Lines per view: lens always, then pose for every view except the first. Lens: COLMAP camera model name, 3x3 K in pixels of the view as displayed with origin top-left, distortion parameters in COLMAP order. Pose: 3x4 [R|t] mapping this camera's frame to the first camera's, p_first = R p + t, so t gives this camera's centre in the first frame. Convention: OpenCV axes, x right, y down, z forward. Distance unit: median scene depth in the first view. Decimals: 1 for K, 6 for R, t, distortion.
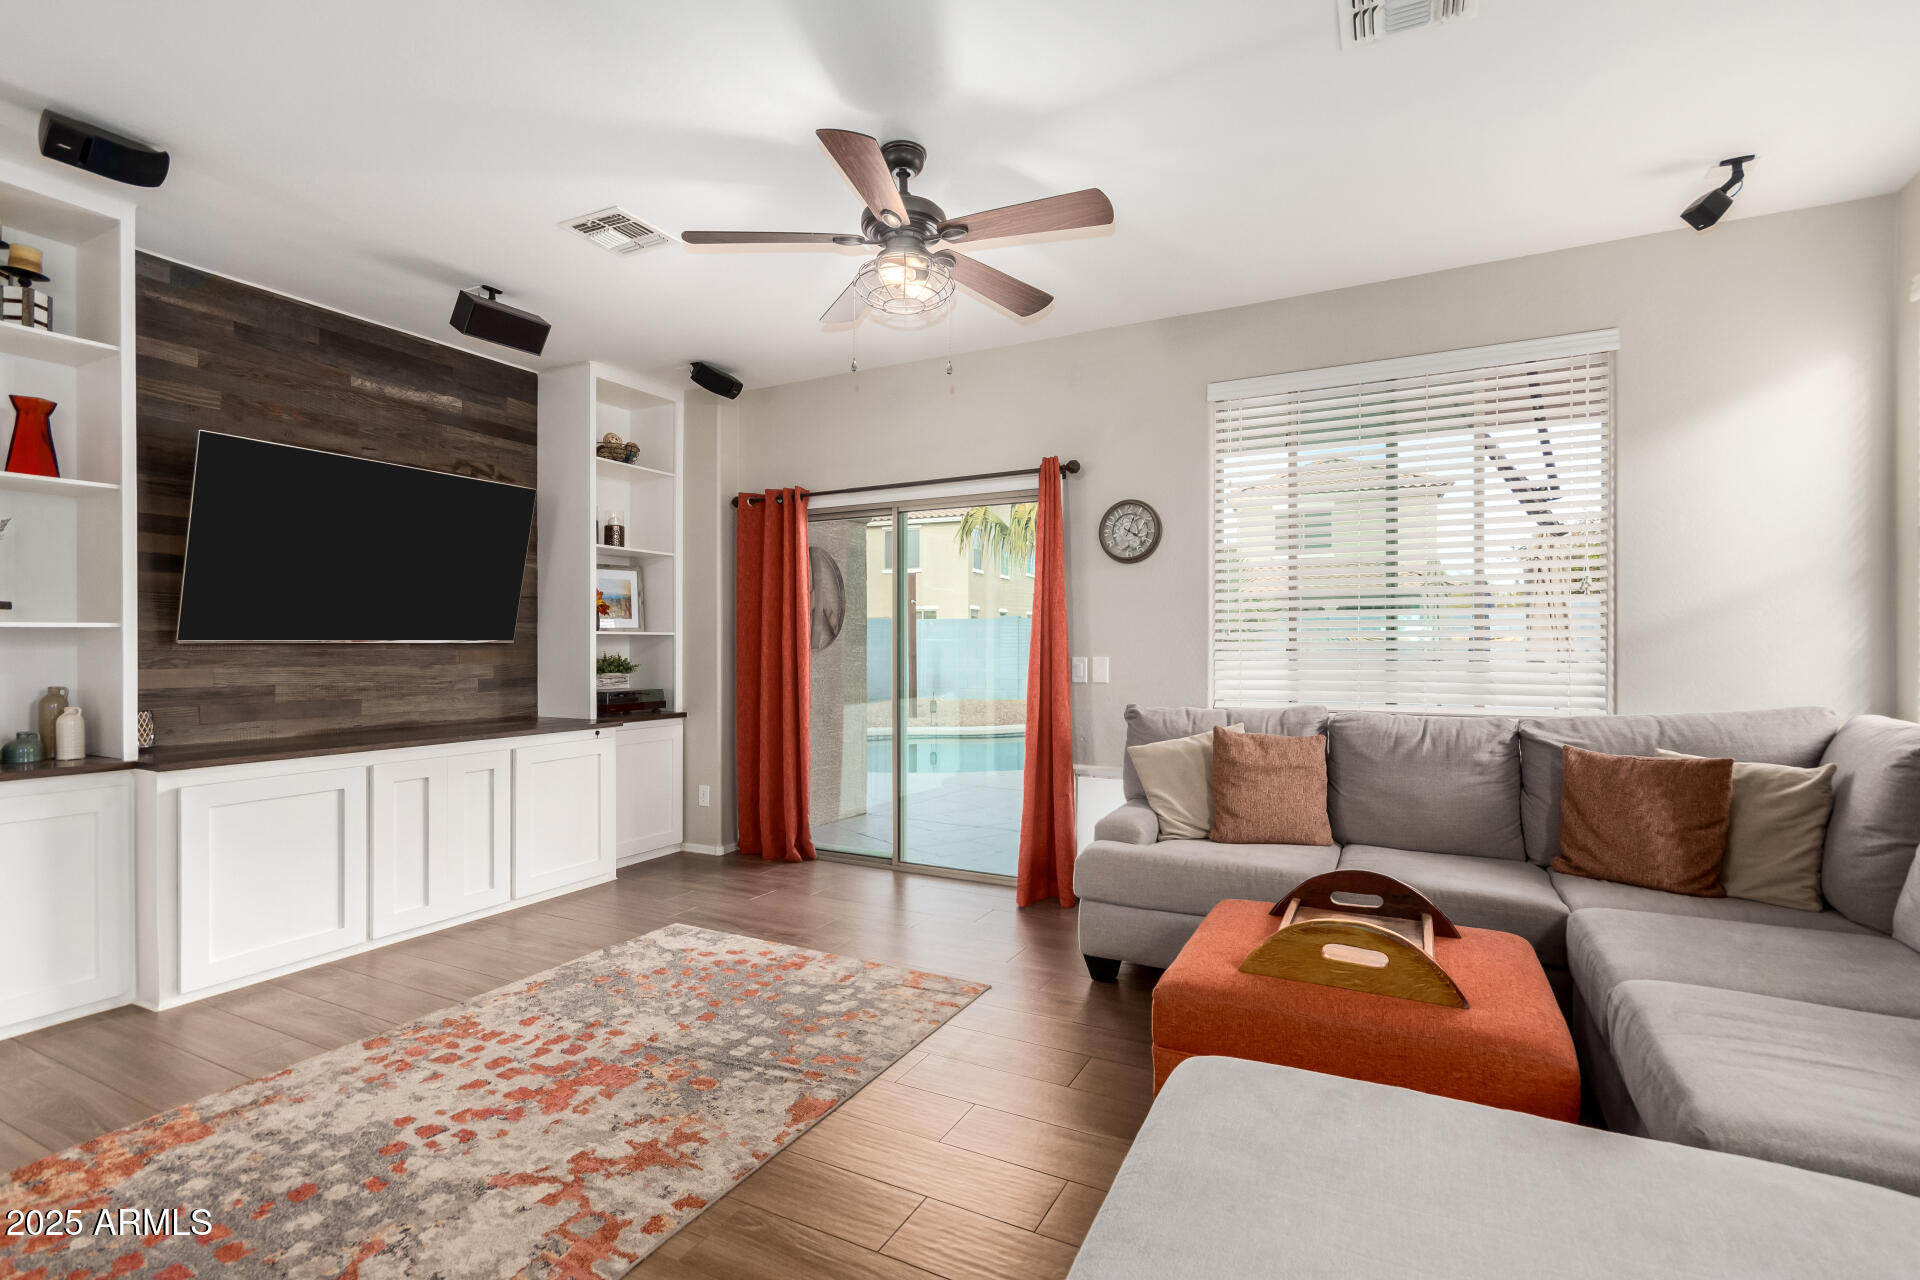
lens RADIAL K [[884.1, 0, 966.3], [0, 884.1, 645.8], [0, 0, 1]] dist [0.001838, 0.001387]
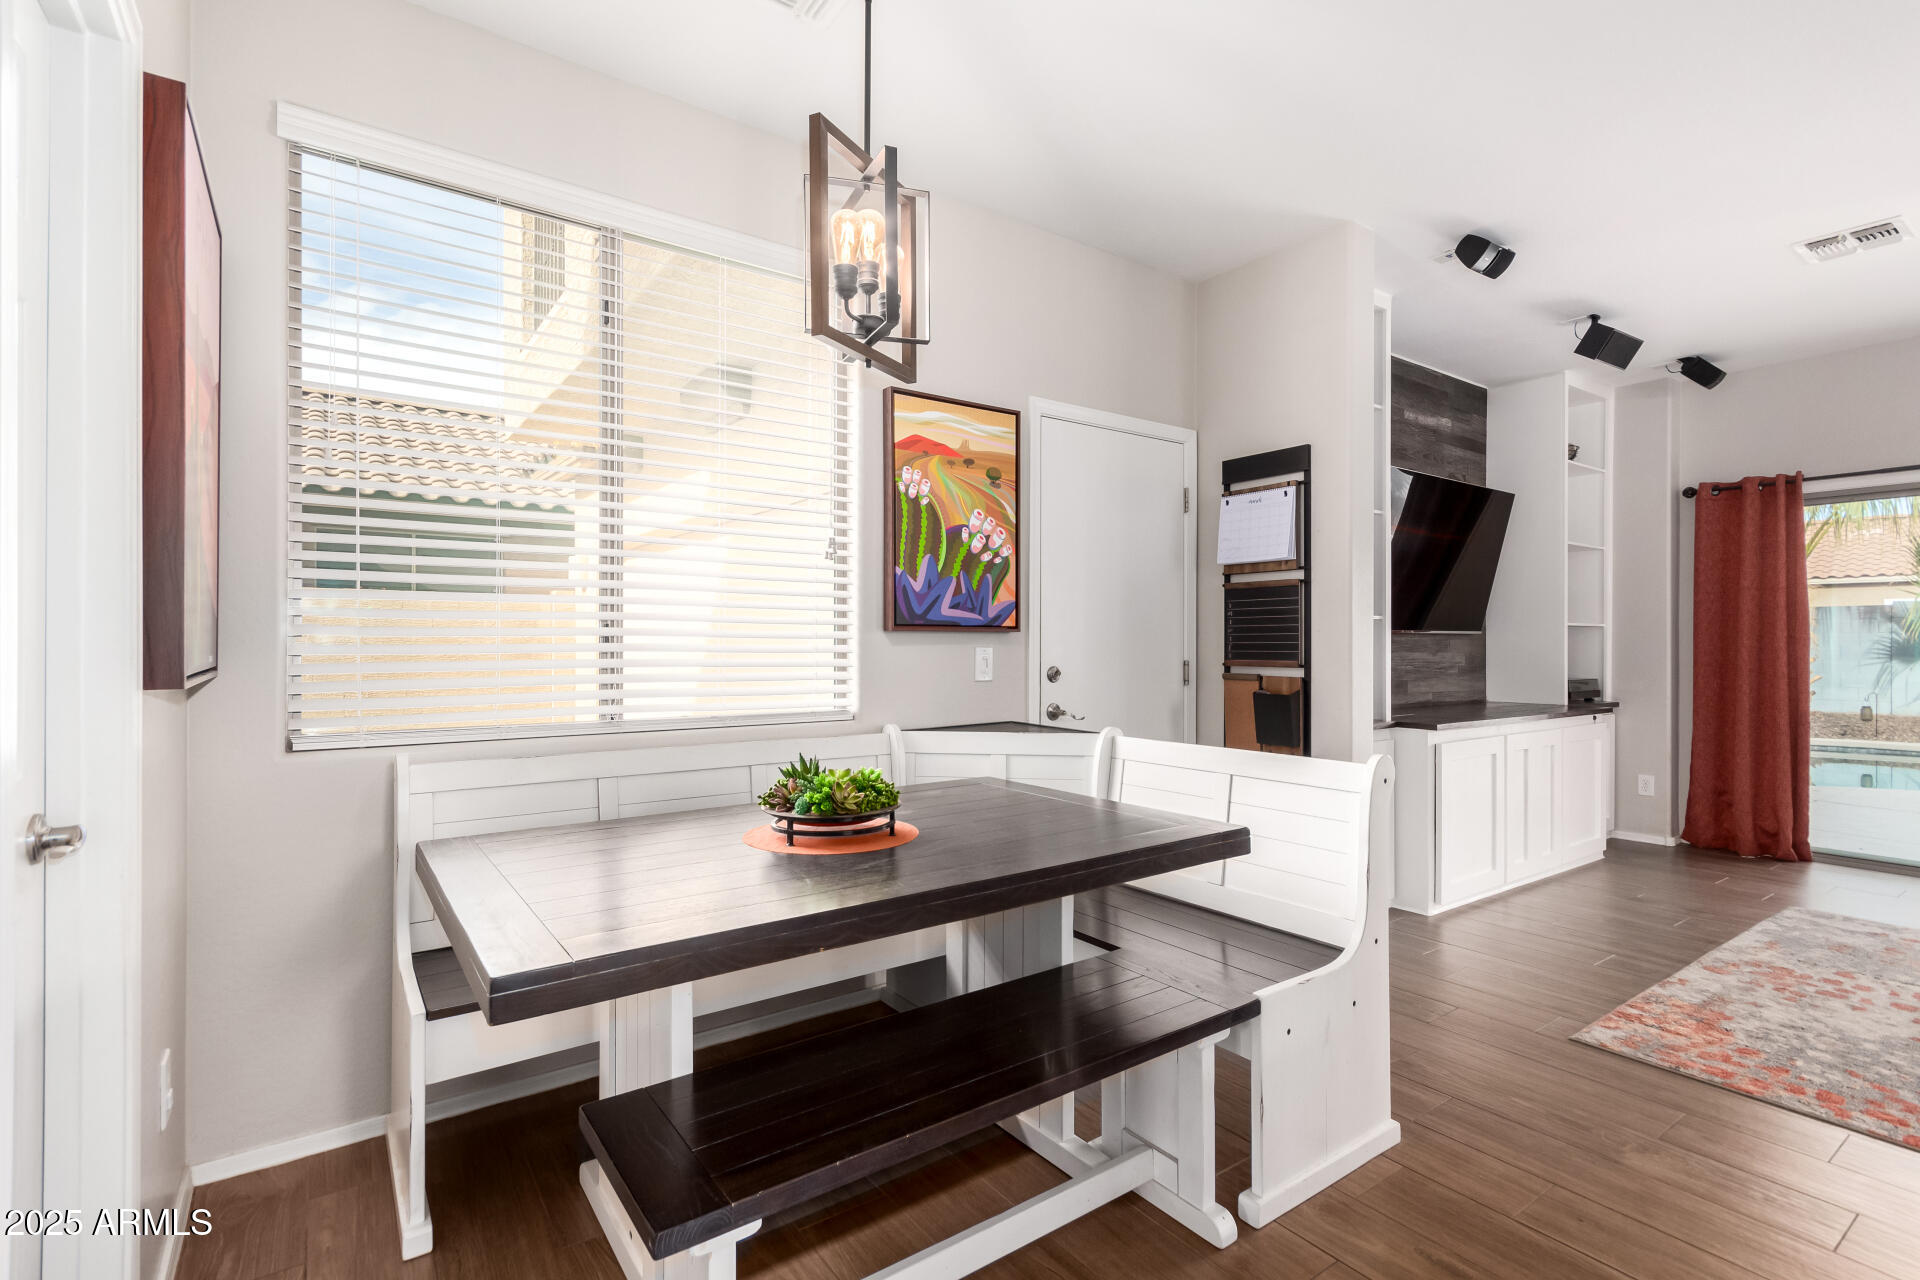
lens RADIAL K [[897.6, 0, 950.4], [0, 897.6, 636.2], [0, 0, 1]] dist [0.000800, 0.001453]
pose [[0.889822, 0.001299, -0.456305, -0.935030], [-0.004161, 0.999977, -0.005267, 0.013658], [0.456288, 0.006585, 0.889808, -0.483680]]
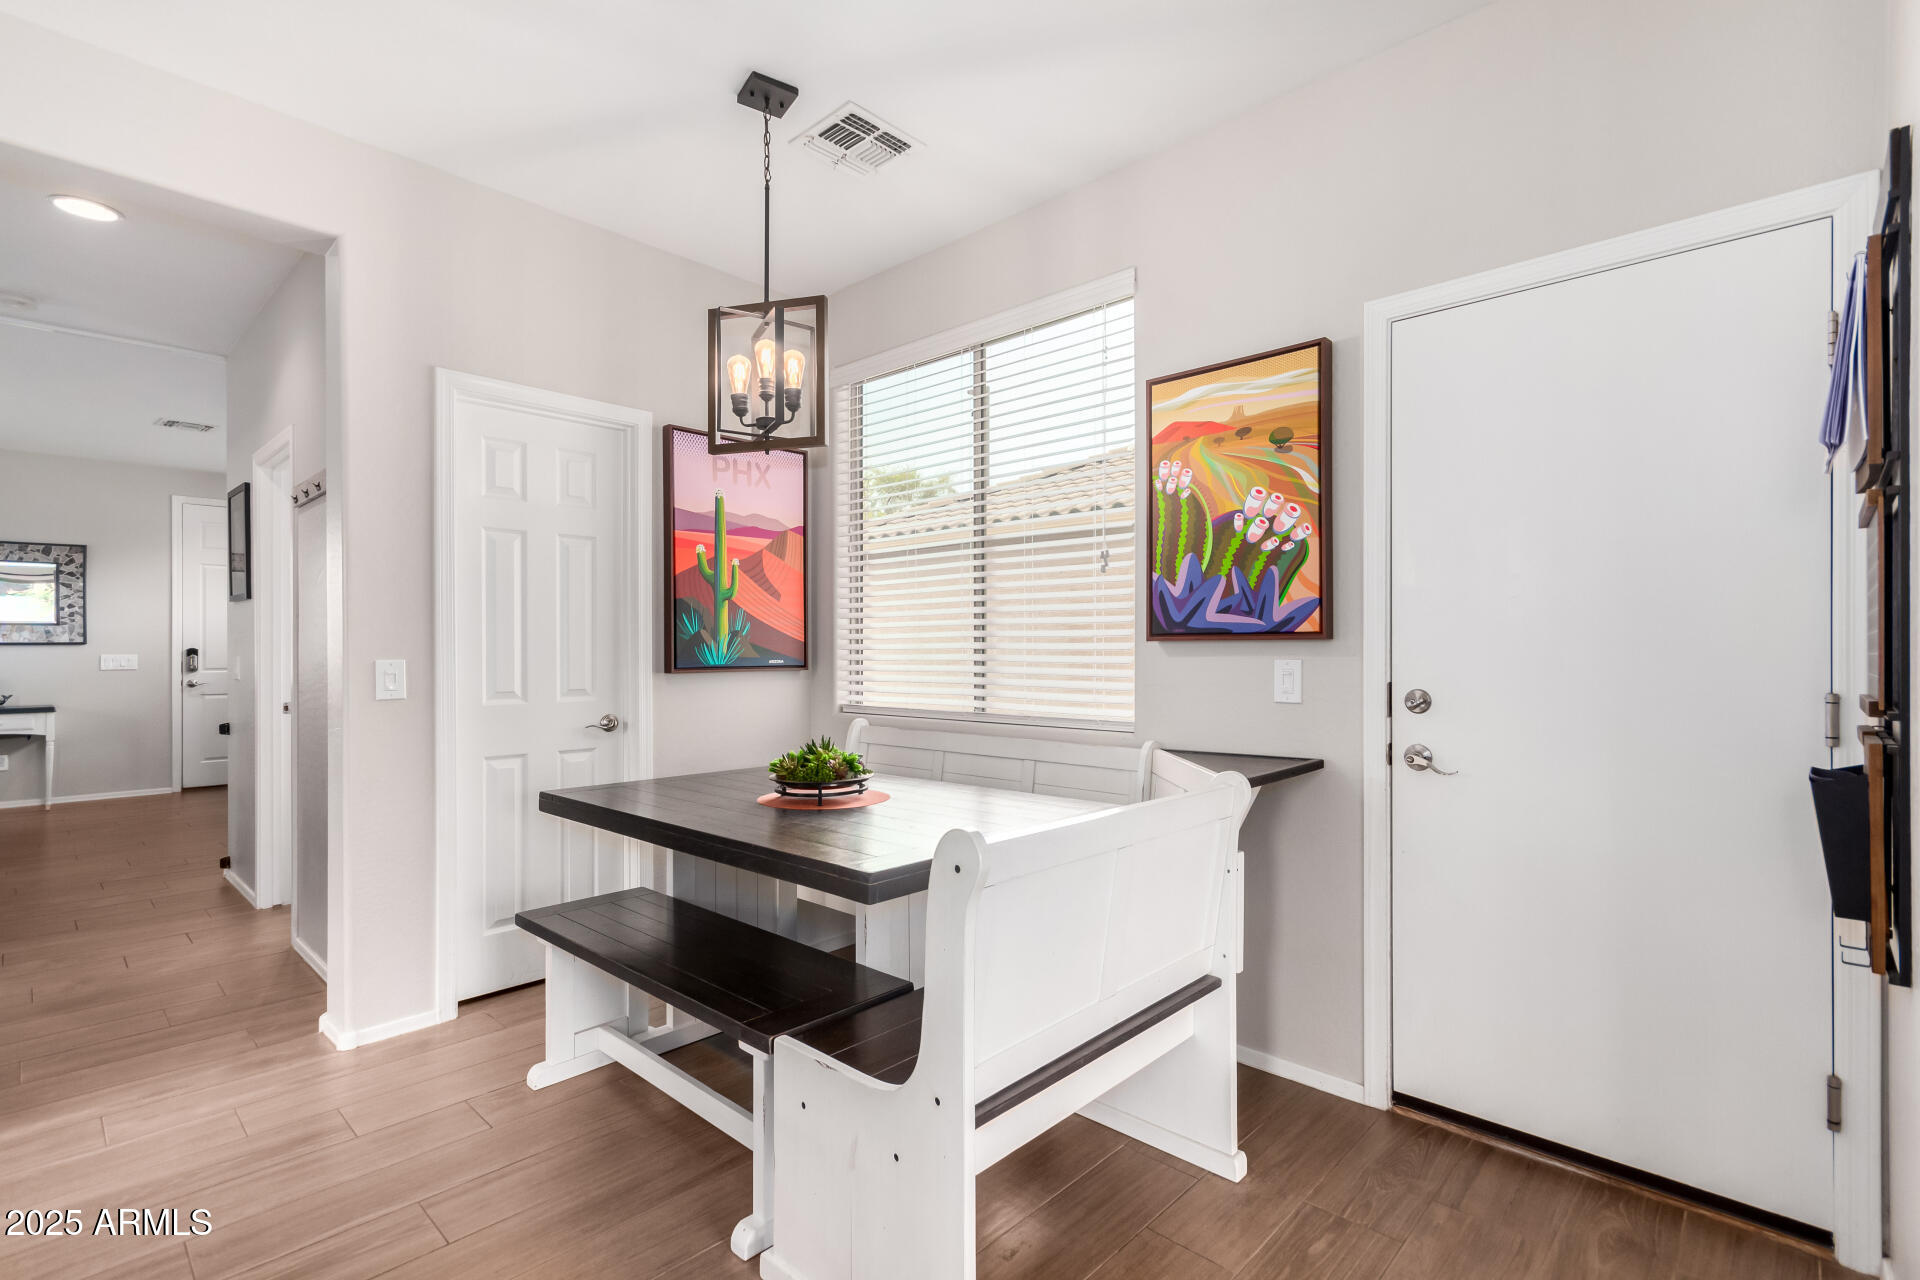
lens RADIAL K [[884.1, 0, 966.3], [0, 884.1, 645.8], [0, 0, 1]] dist [0.001838, 0.001387]
pose [[-0.262299, -0.003228, -0.964981, -0.514451], [0.001923, 0.999991, -0.003868, 0.010789], [0.964985, -0.002870, -0.262290, 0.423490]]
